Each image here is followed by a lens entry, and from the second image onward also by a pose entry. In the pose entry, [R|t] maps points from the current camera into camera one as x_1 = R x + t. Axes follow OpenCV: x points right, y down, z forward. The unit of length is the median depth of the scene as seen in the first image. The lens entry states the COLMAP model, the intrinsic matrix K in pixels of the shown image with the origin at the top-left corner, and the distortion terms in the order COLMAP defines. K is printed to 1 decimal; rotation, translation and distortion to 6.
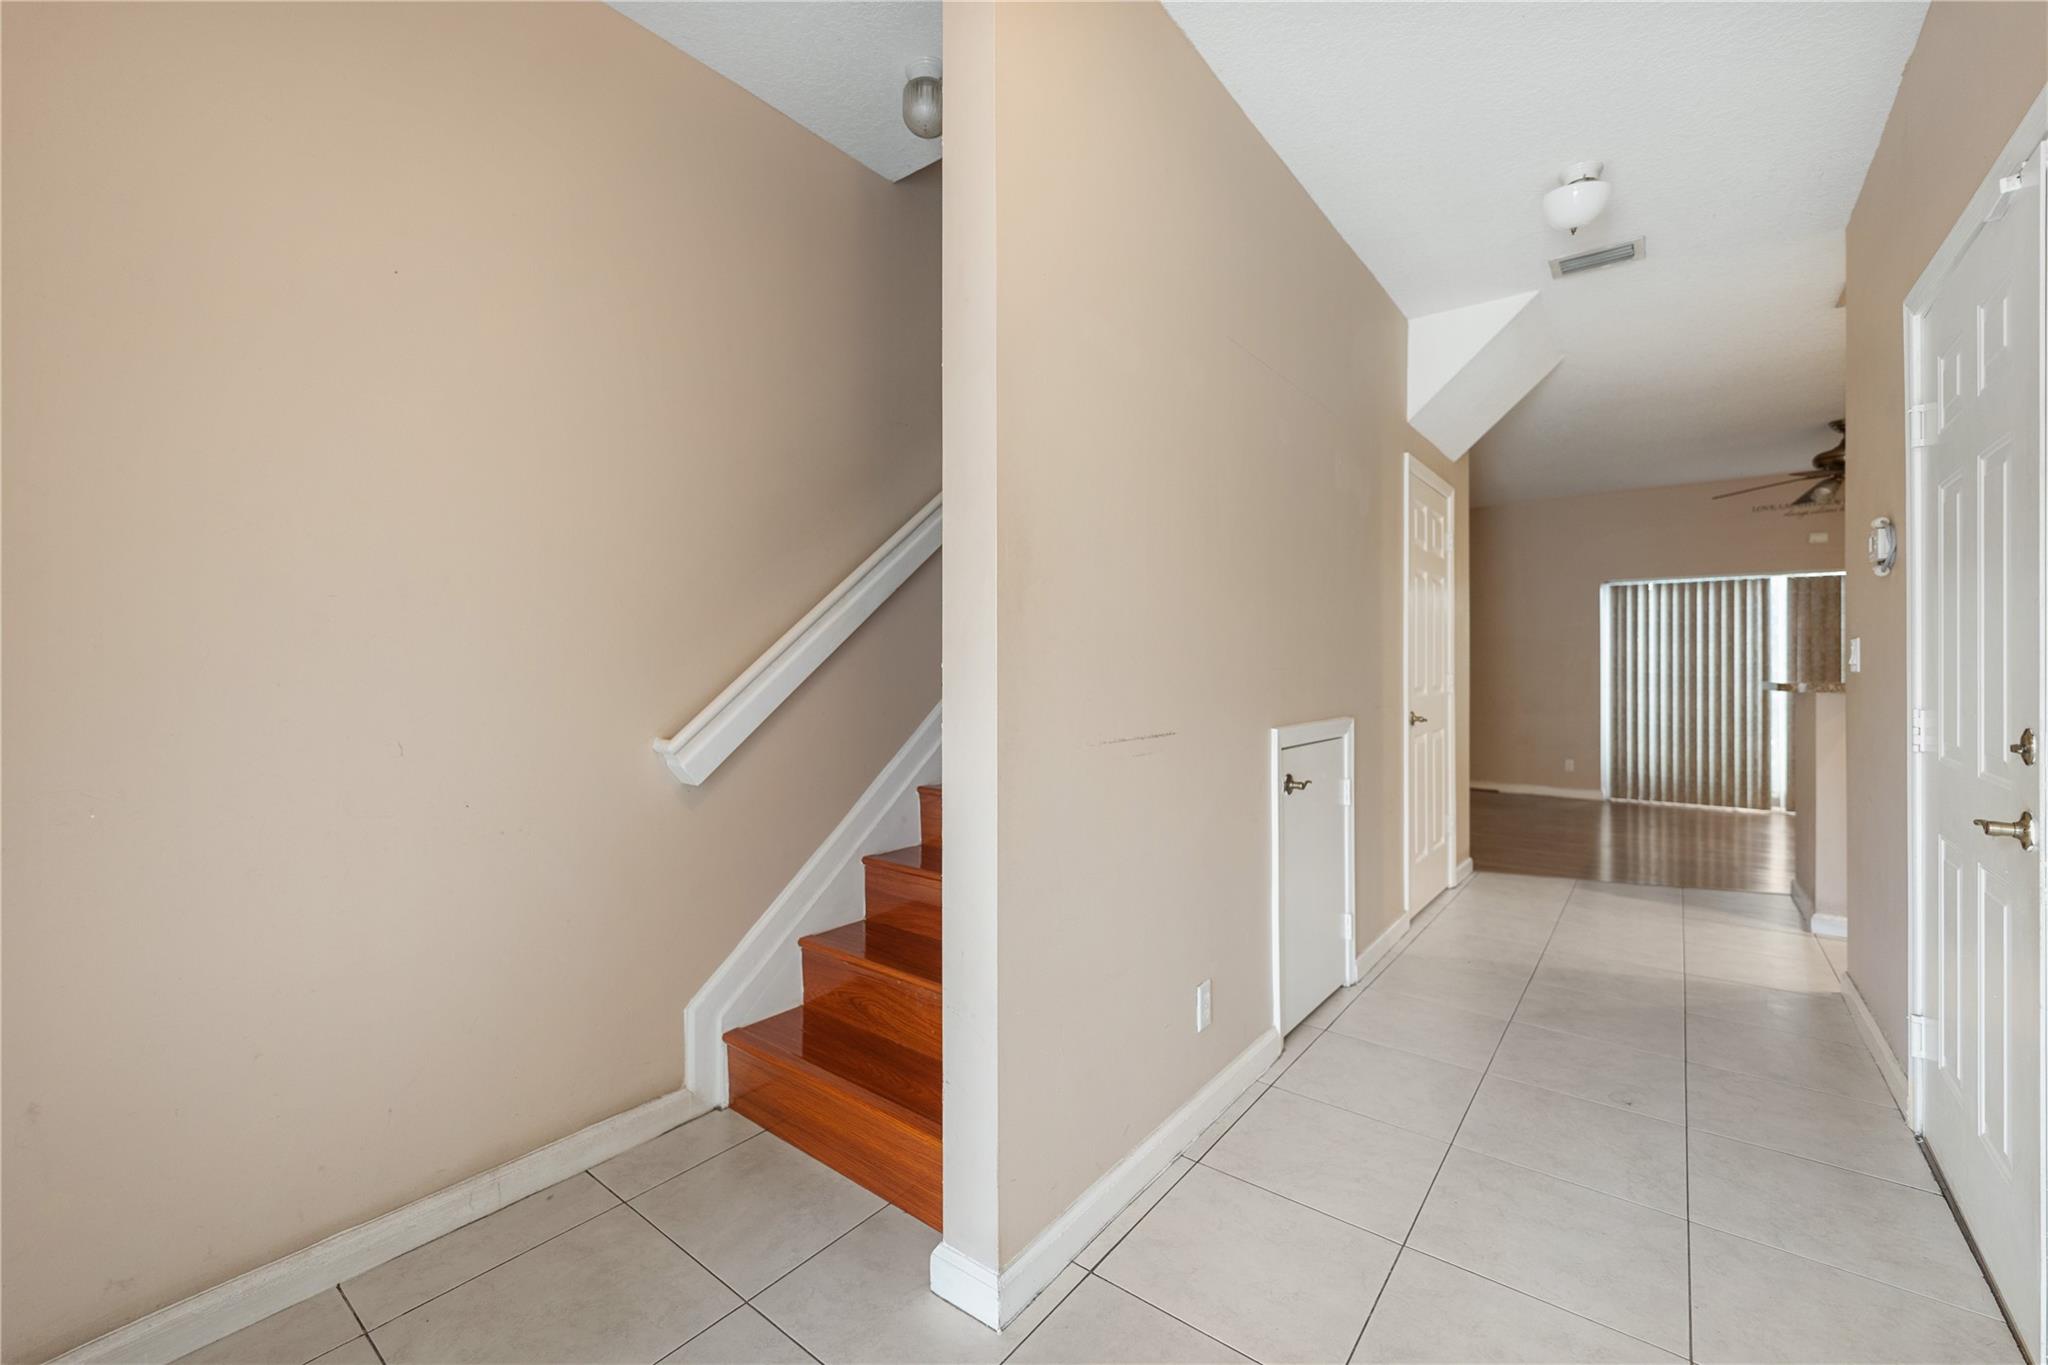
lens RADIAL K [[833.5, 0, 1020.6], [0, 833.5, 665.9], [0, 0, 1]] dist [-0.000775, 0.000000]
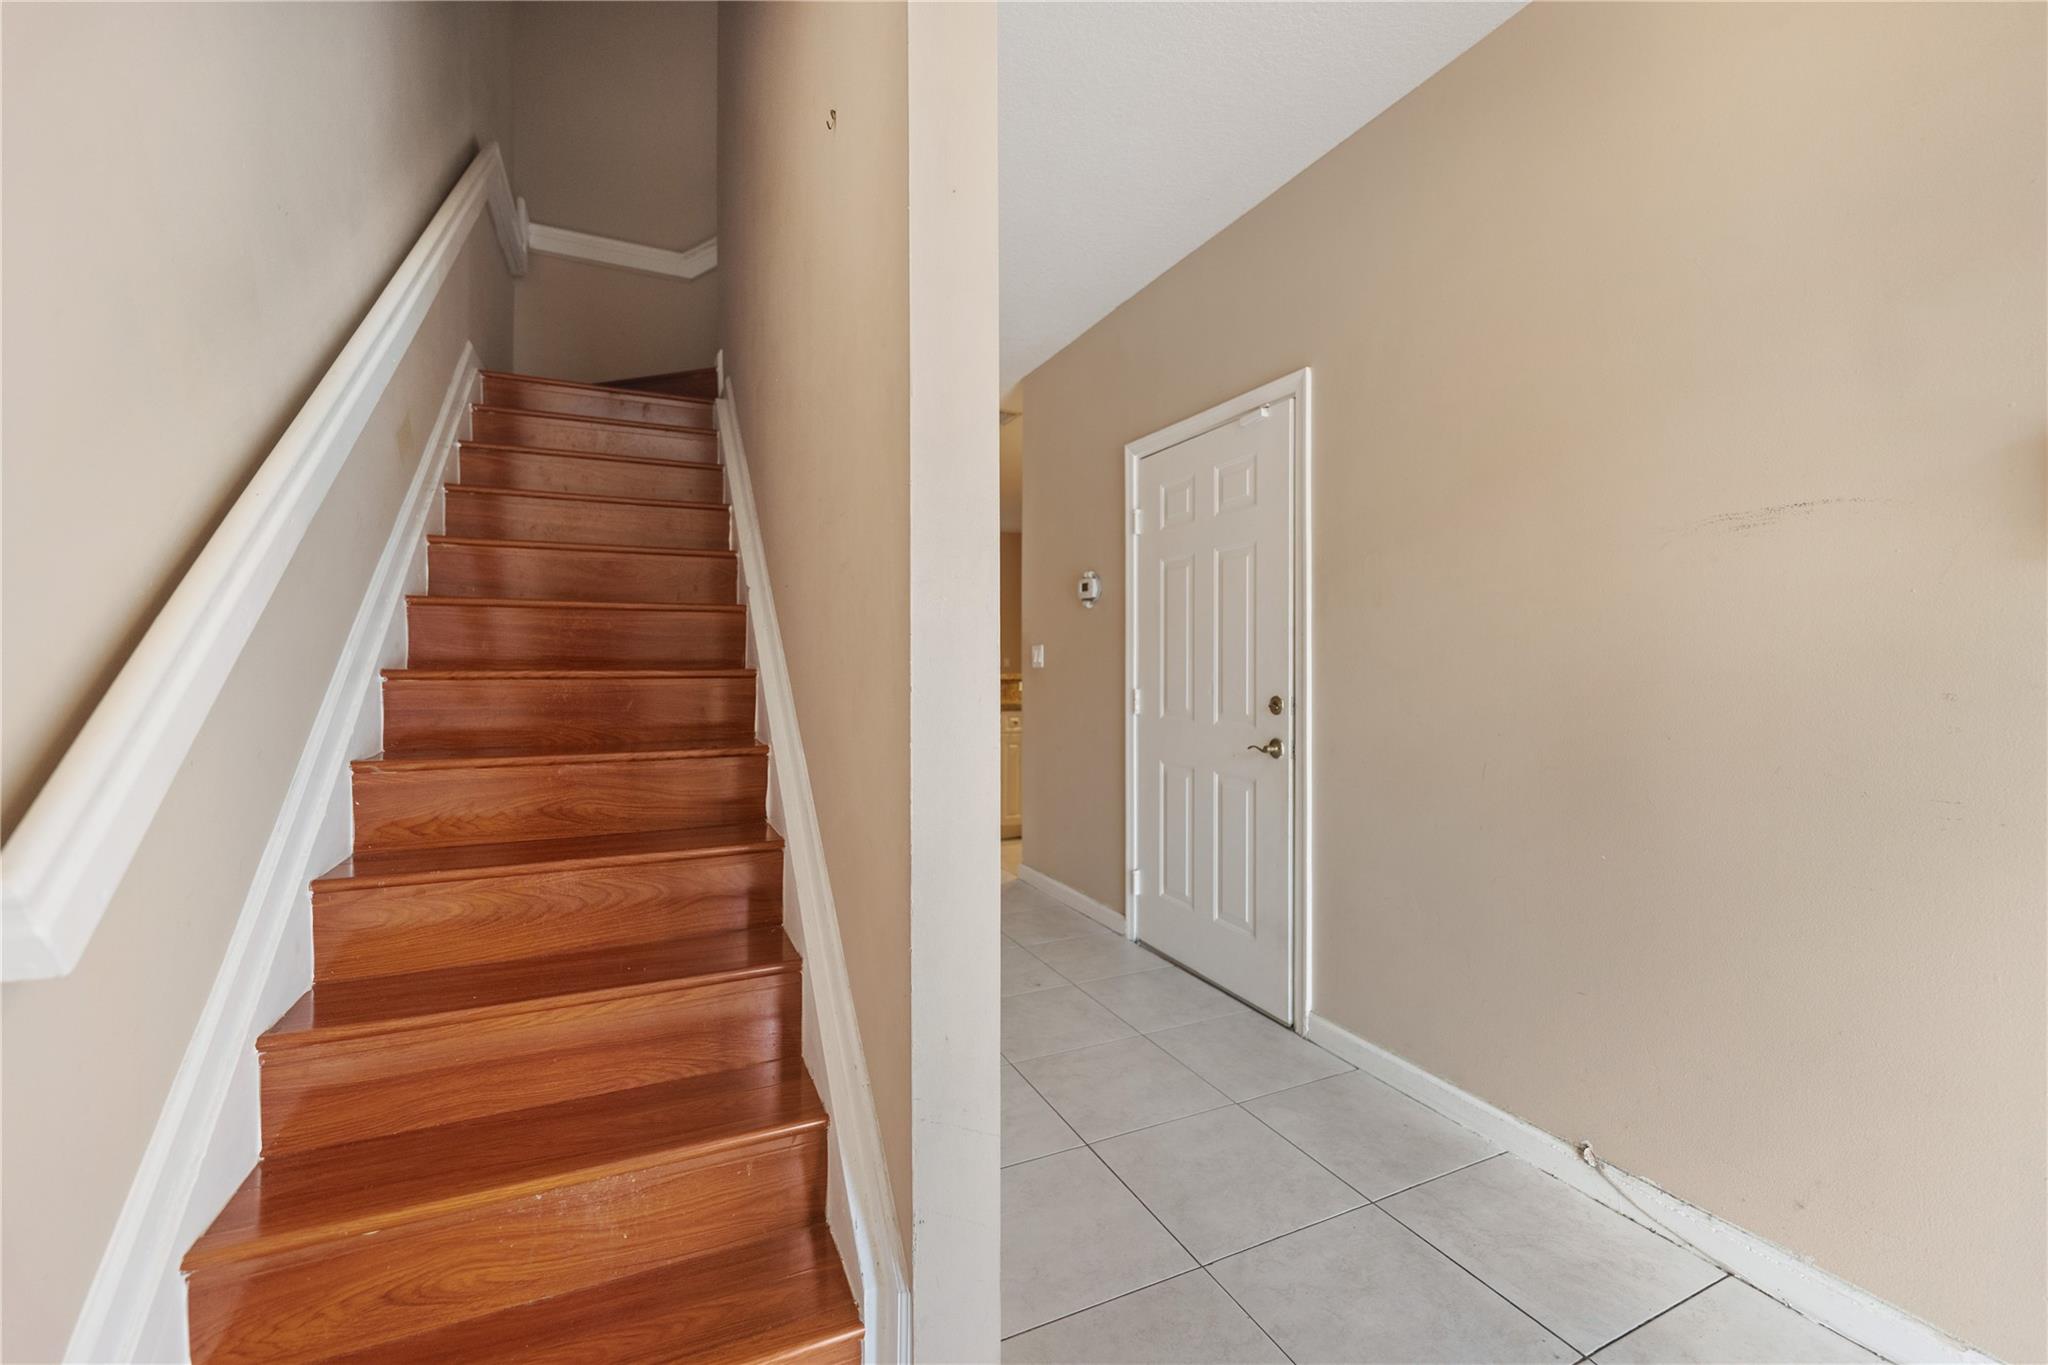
lens RADIAL K [[833.5, 0, 1020.6], [0, 833.5, 665.9], [0, 0, 1]] dist [-0.000775, 0.000000]
pose [[0.452766, -0.002129, 0.891627, -0.508778], [0.000136, 0.999997, 0.002319, 0.000552], [-0.891629, -0.000929, 0.452765, 0.418876]]
